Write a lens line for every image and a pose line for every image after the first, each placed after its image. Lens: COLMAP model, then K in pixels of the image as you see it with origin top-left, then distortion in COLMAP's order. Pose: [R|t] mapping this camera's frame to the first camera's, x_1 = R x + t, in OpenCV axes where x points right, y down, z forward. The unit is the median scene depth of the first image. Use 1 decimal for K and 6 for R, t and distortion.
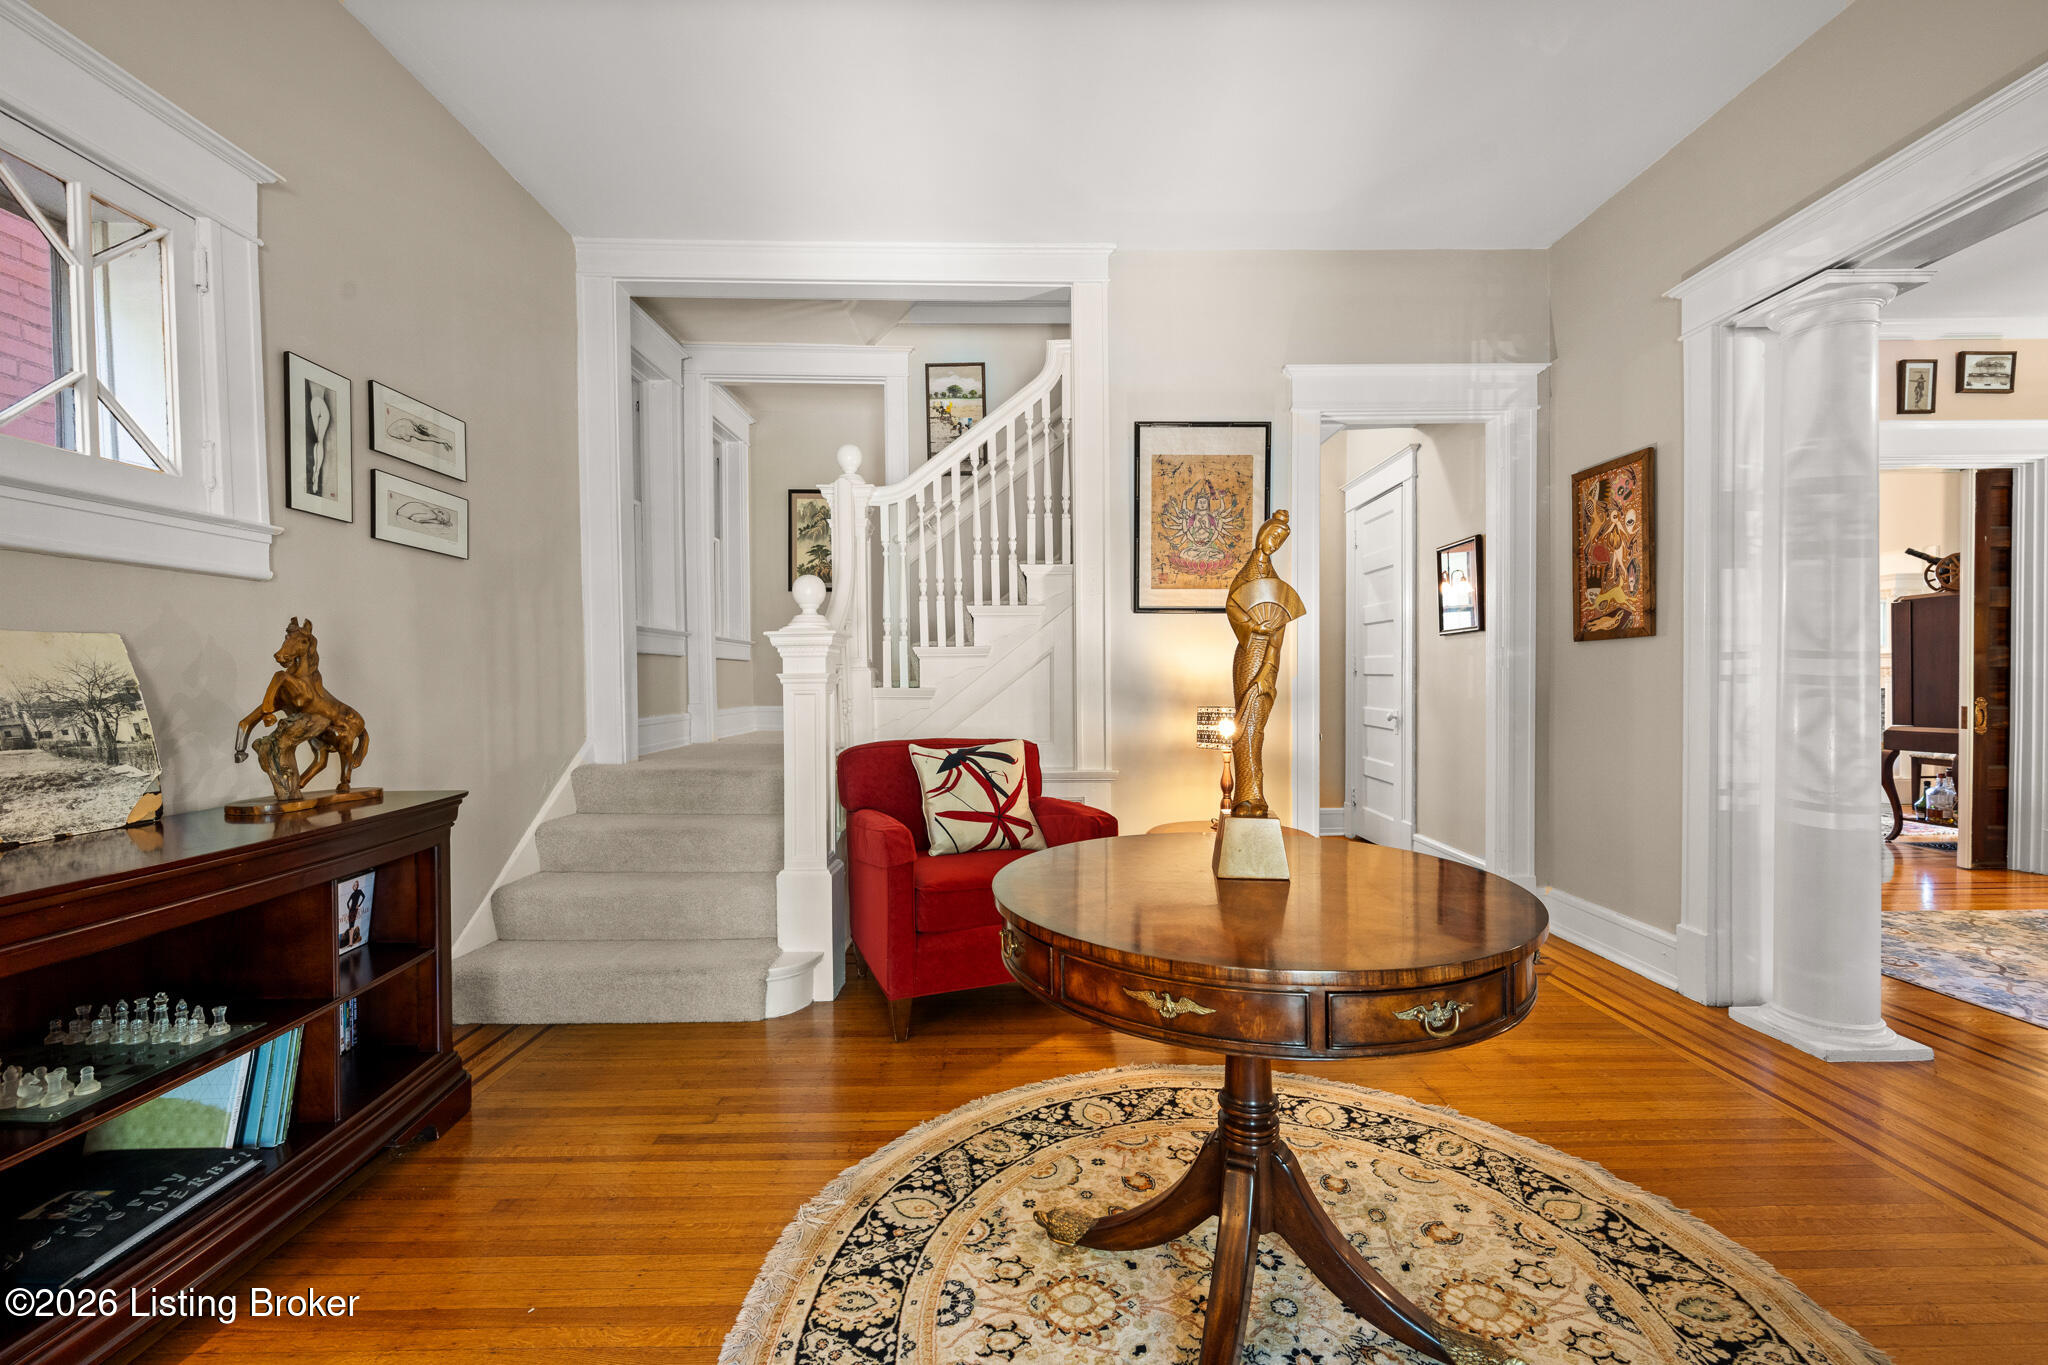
lens RADIAL K [[812.2, 0, 1025.8], [0, 812.2, 693.8], [0, 0, 1]] dist [-0.001377, 0.000634]
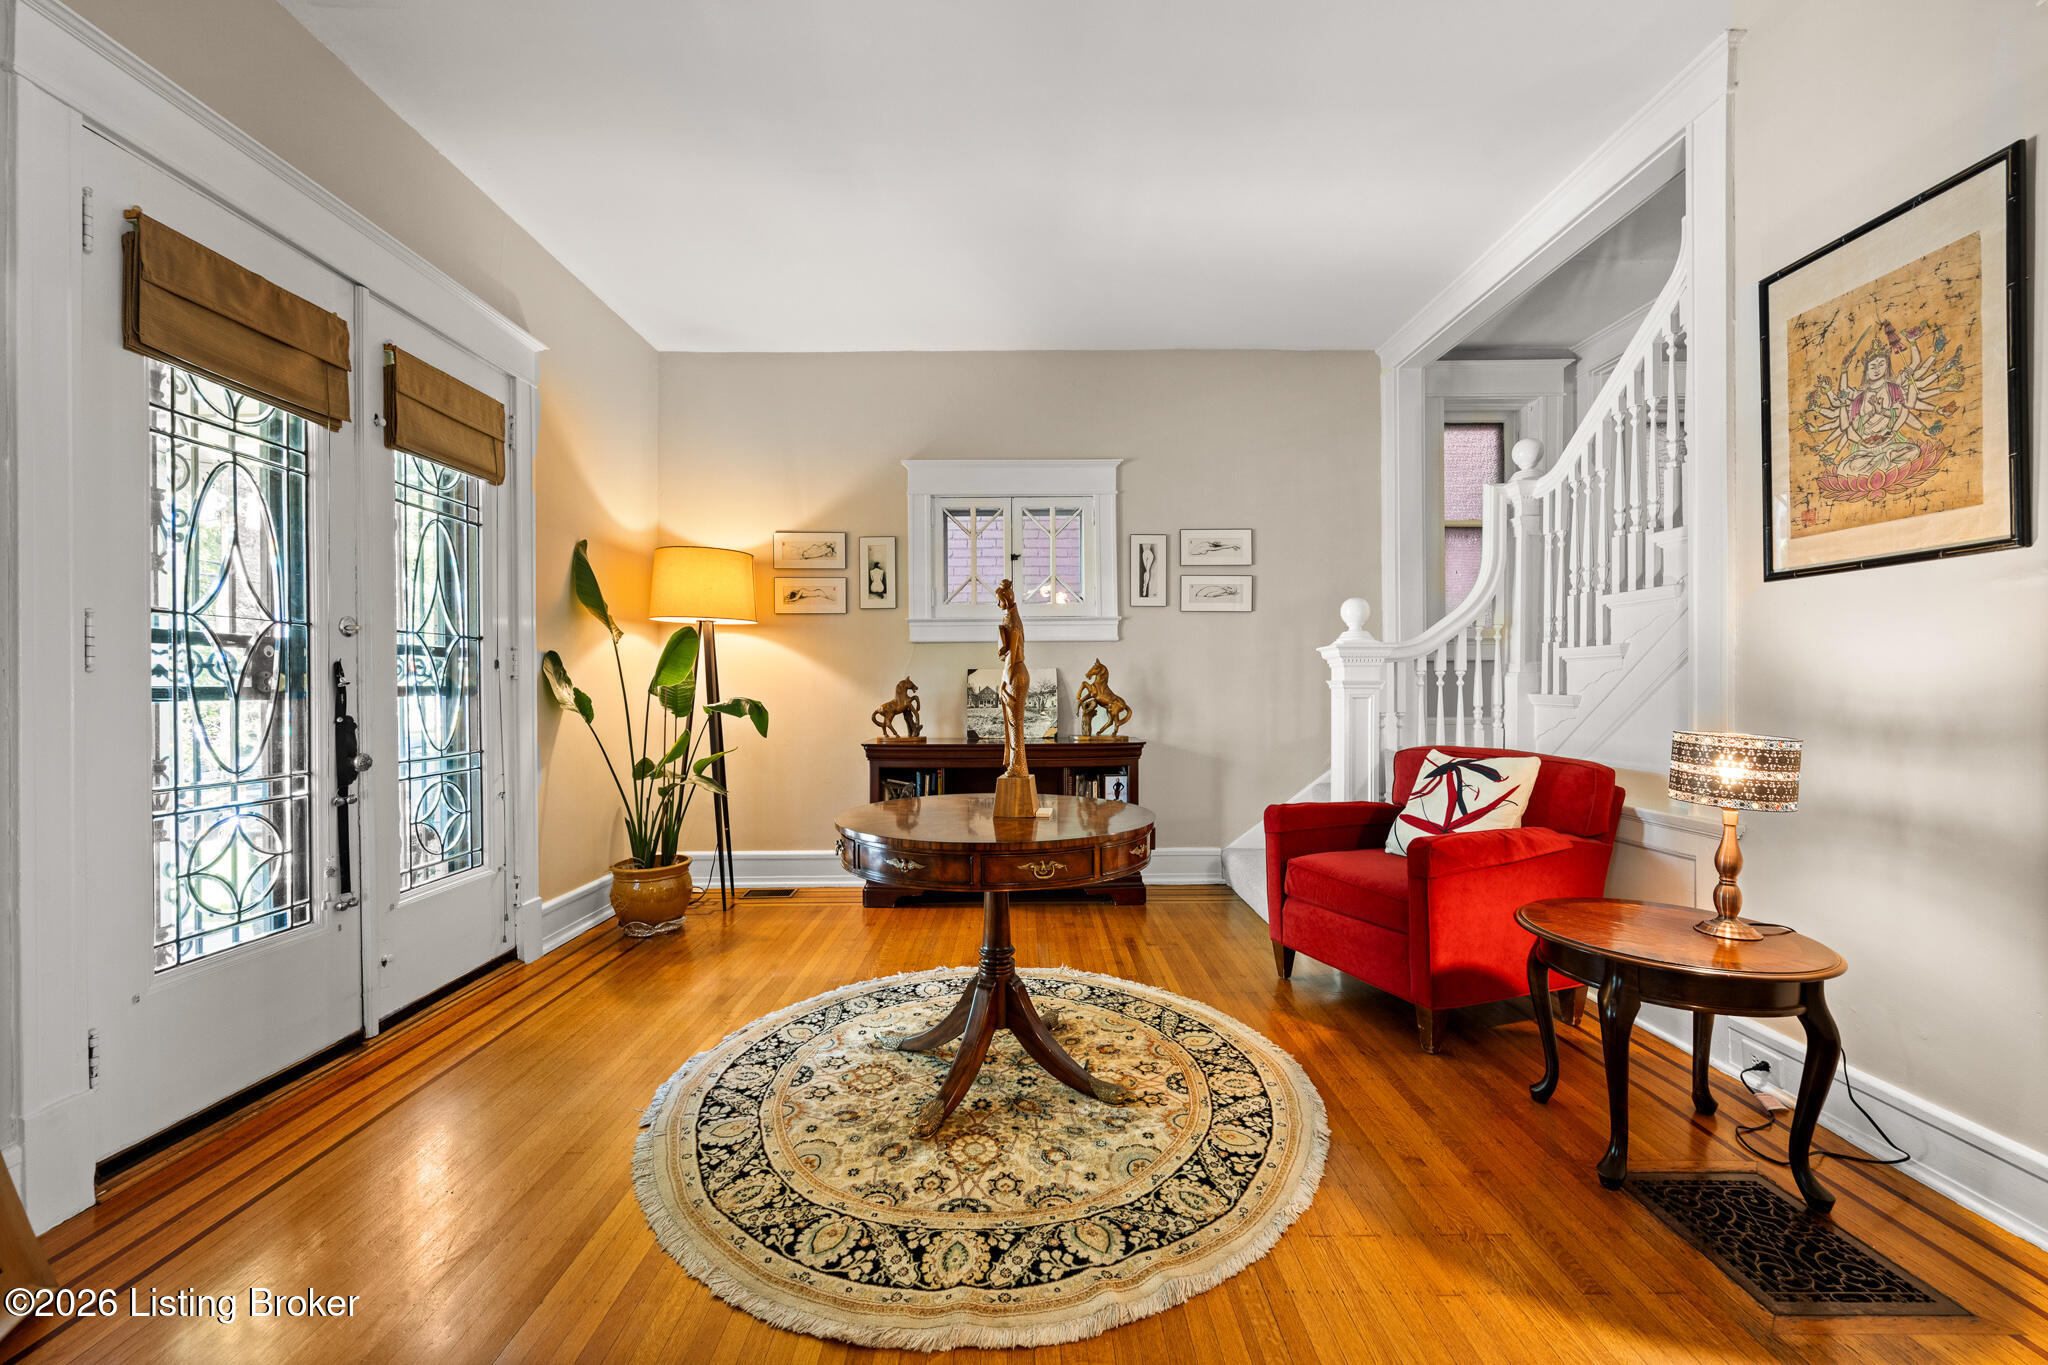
lens RADIAL K [[812.2, 0, 1030.9], [0, 812.2, 693.0], [0, 0, 1]] dist [-0.001377, 0.000634]
pose [[0.007116, 0.014097, -0.999875, 1.273843], [-0.017465, 0.999750, 0.013971, -0.020142], [0.999822, 0.017363, 0.007360, 0.712104]]
